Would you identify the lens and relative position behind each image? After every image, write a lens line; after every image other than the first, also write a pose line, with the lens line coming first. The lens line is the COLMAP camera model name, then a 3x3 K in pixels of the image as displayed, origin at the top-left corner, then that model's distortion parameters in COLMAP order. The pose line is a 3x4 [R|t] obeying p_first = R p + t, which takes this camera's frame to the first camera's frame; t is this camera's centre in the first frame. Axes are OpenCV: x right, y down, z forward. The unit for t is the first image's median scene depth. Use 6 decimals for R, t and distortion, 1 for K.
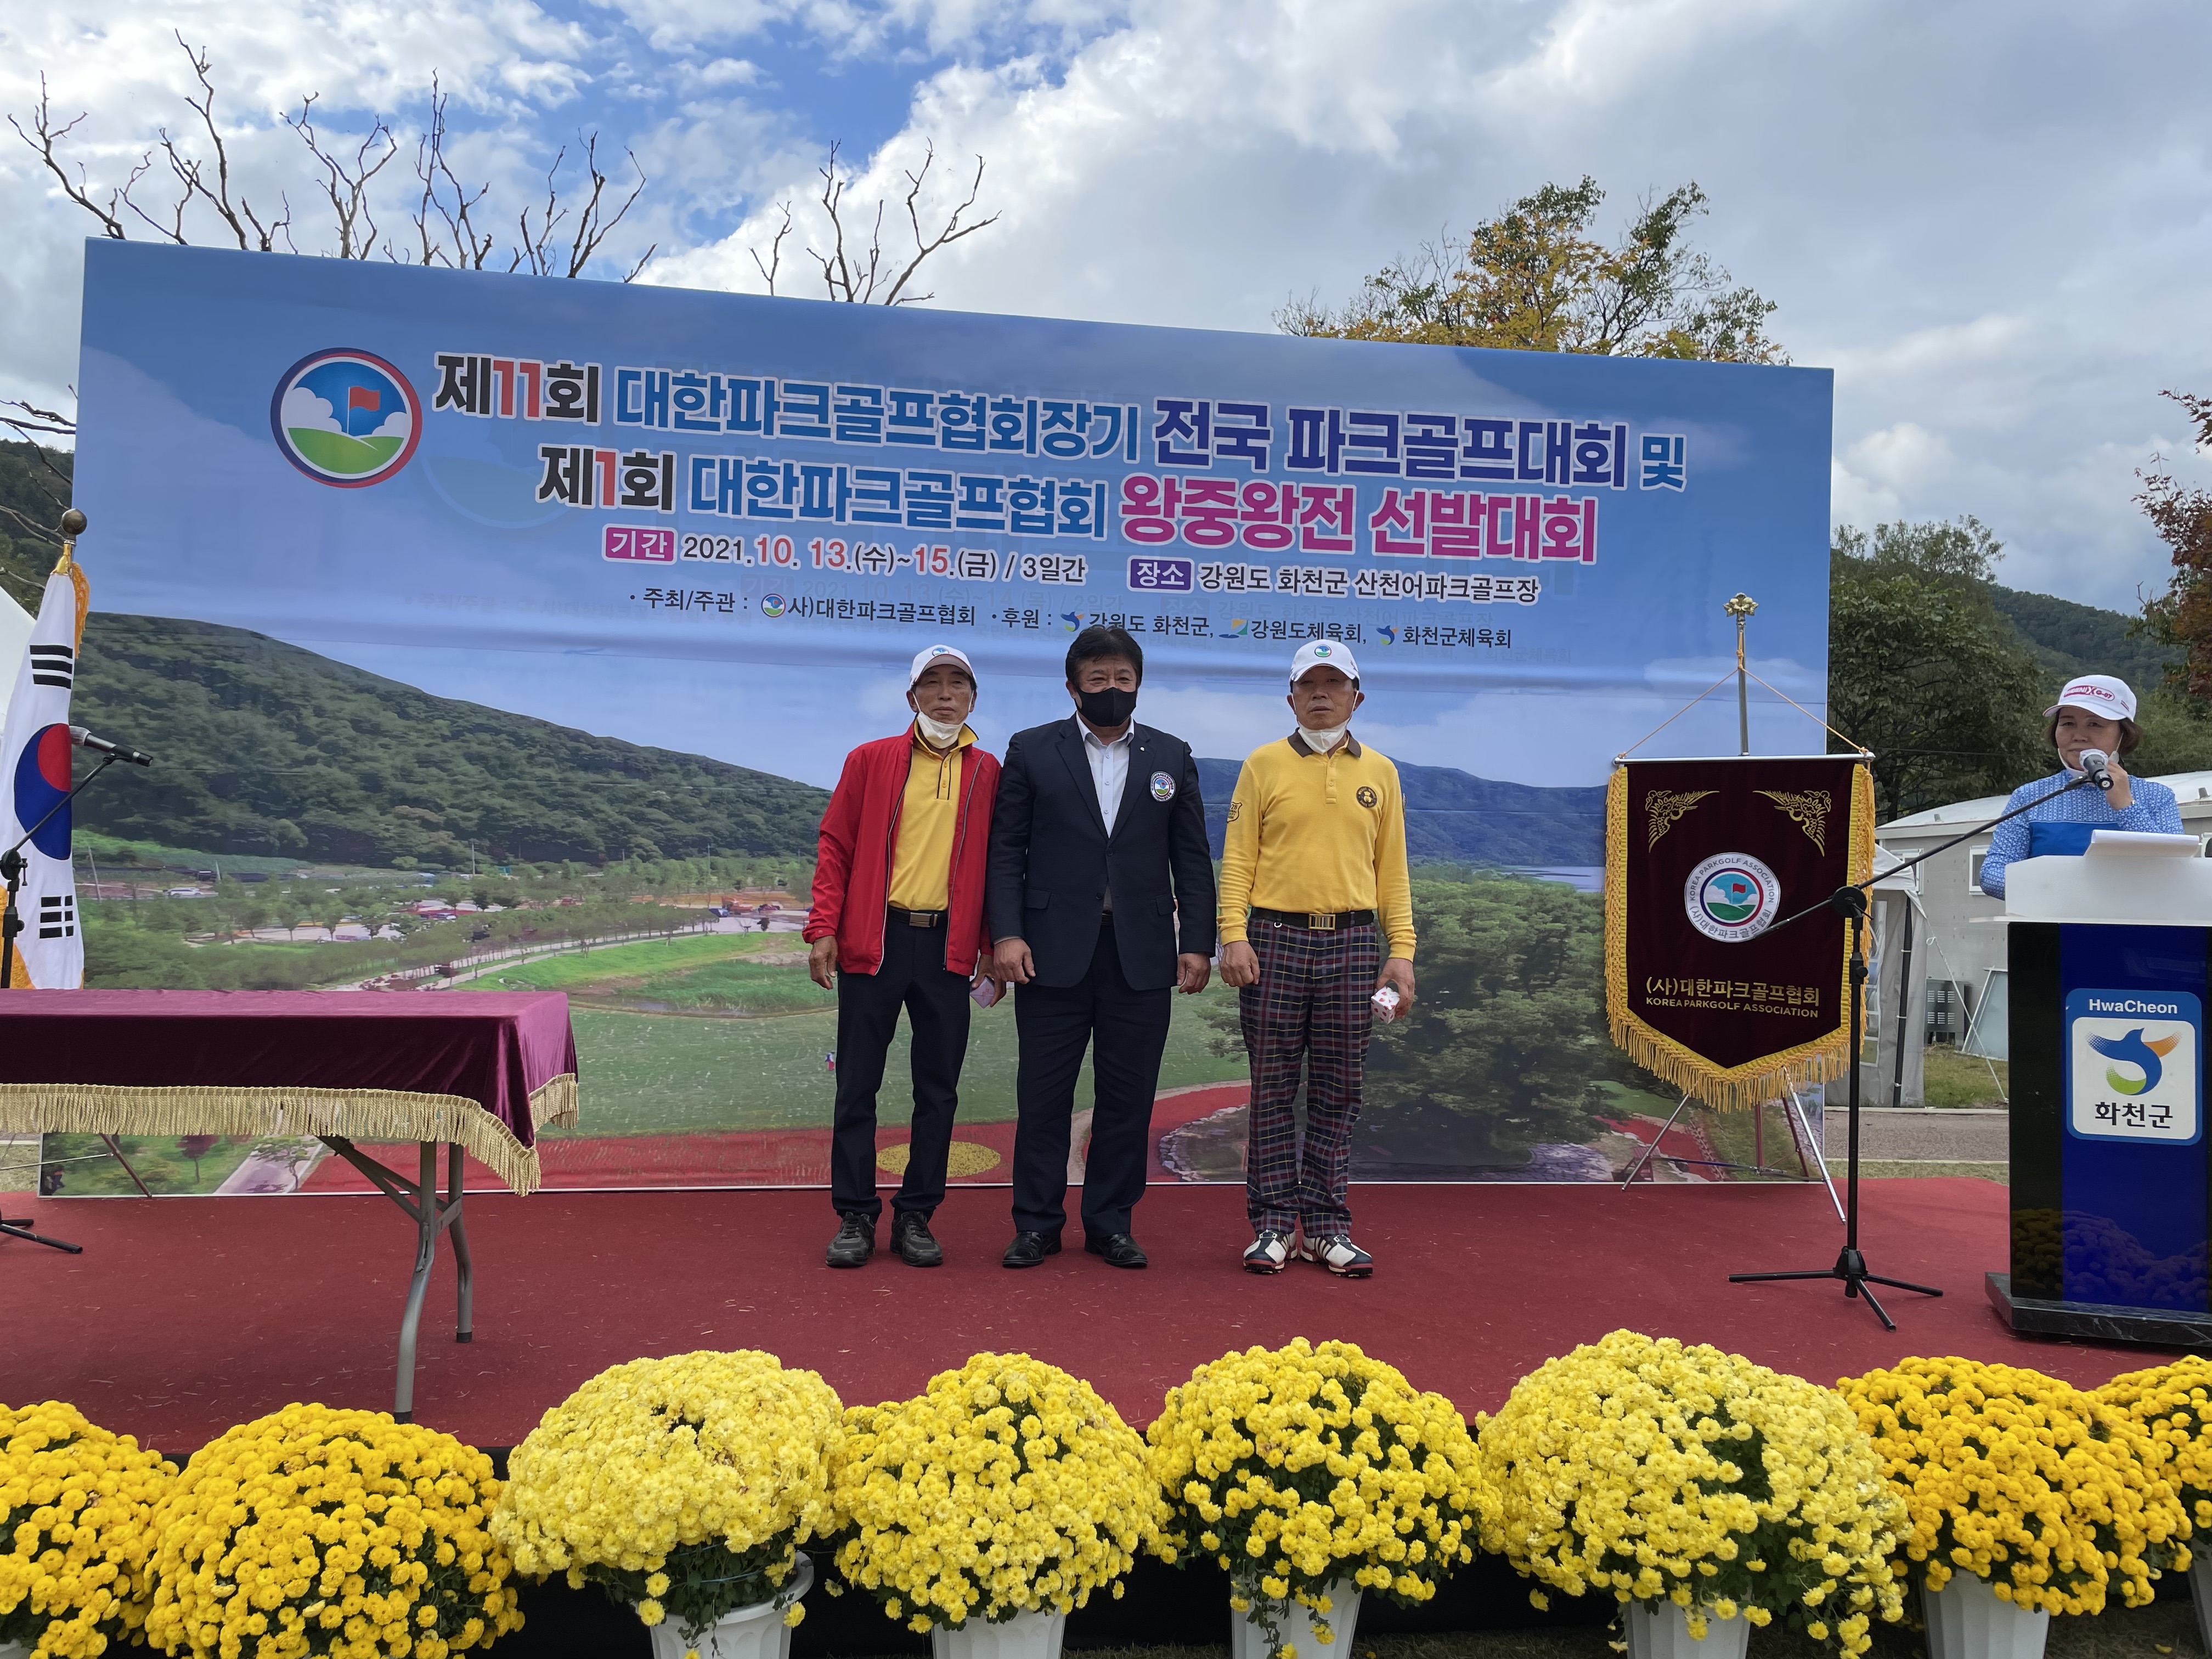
lens RADIAL K [[1795.2, 0, 1106.0], [0, 1795.2, 829.5], [0, 0, 1]] dist [0.082029, -0.002063]
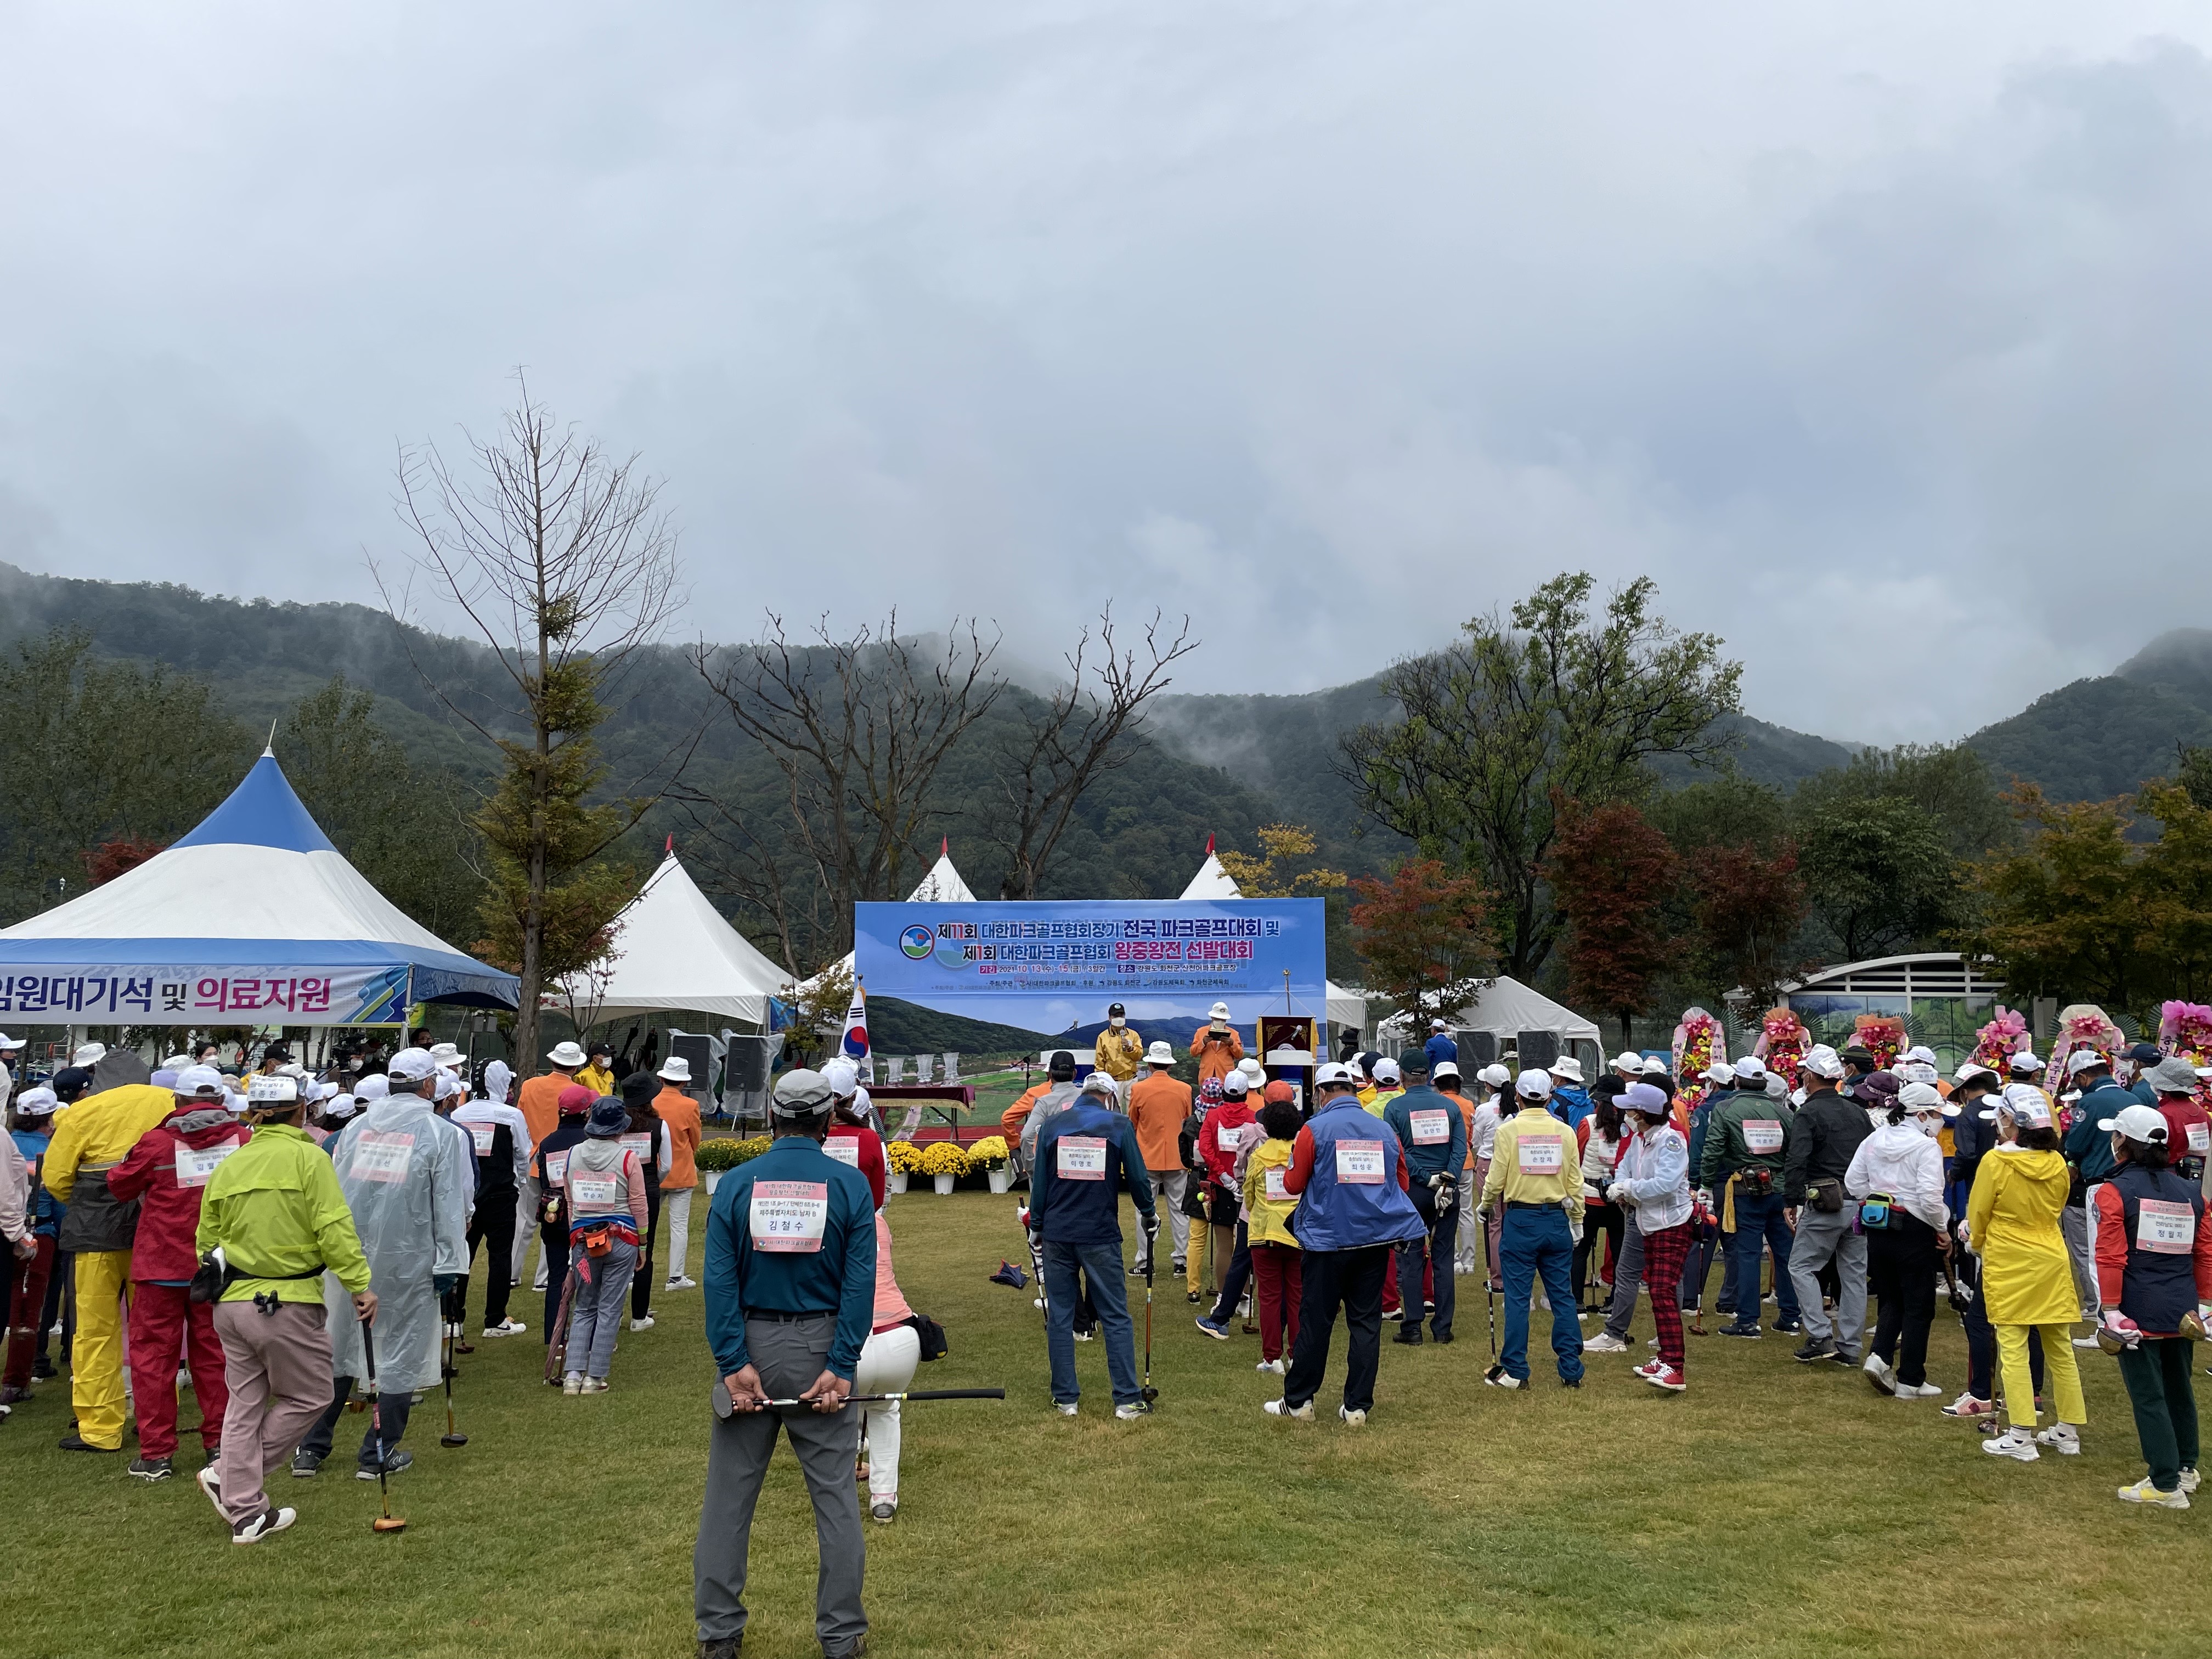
lens RADIAL K [[1795.2, 0, 1106.0], [0, 1795.2, 829.5], [0, 0, 1]] dist [0.082029, -0.002063]
pose [[0.975776, -0.050719, -0.212811, 0.802332], [0.036517, 0.996868, -0.070147, -0.175401], [0.215702, 0.060677, 0.974572, -2.644802]]
